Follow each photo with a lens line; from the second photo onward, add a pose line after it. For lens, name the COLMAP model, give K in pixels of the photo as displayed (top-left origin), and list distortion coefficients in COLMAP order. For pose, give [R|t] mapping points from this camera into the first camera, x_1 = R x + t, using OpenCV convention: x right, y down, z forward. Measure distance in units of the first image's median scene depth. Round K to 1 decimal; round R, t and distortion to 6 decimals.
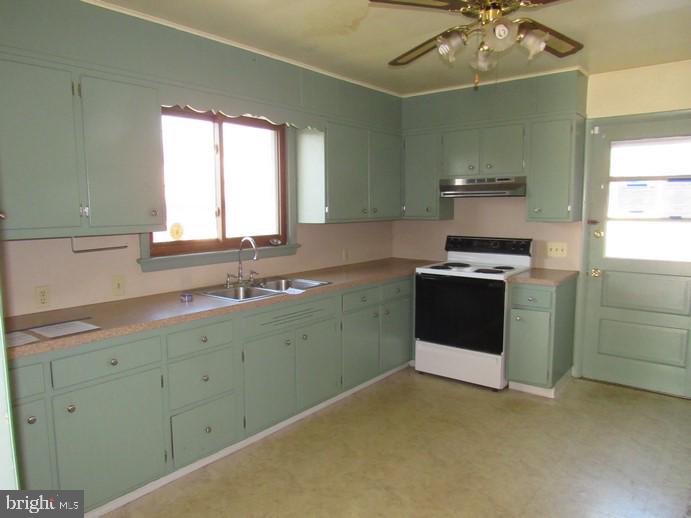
lens RADIAL K [[496.4, 0, 324.7], [0, 496.4, 258.9], [0, 0, 1]] dist [-0.020439, 0.001841]
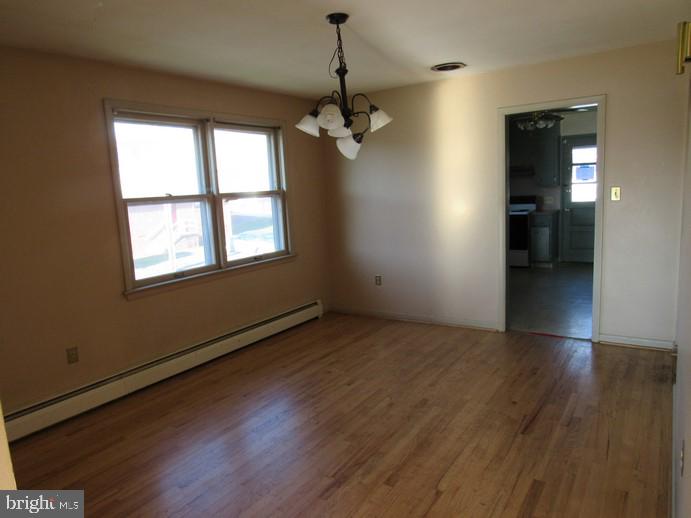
lens RADIAL K [[496.4, 0, 346.9], [0, 496.4, 259.7], [0, 0, 1]] dist [-0.020439, 0.001841]
pose [[0.992888, -0.057744, 0.104114, -0.623114], [0.054515, 0.997948, 0.033593, 0.121294], [-0.105840, -0.027679, 0.993998, -1.010598]]
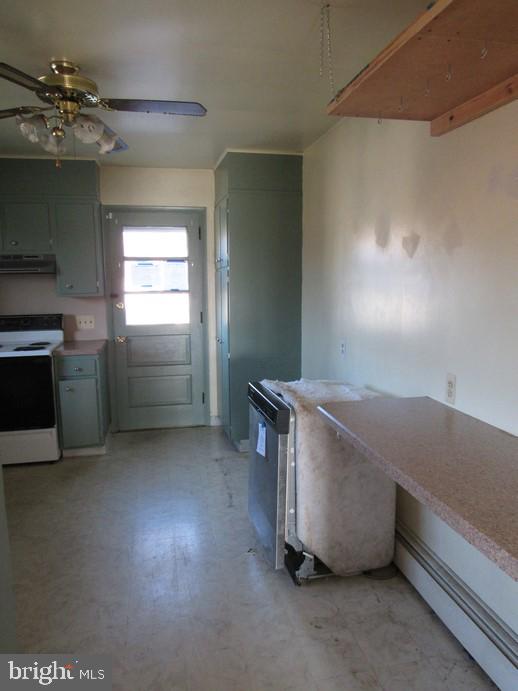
lens RADIAL K [[496.4, 0, 261.5], [0, 496.4, 341.4], [0, 0, 1]] dist [-0.020439, 0.001841]
pose [[0.628341, -0.103544, 0.771016, -0.147166], [0.093982, 0.993947, 0.056892, -0.002053], [-0.772240, 0.036714, 0.634269, 0.004010]]
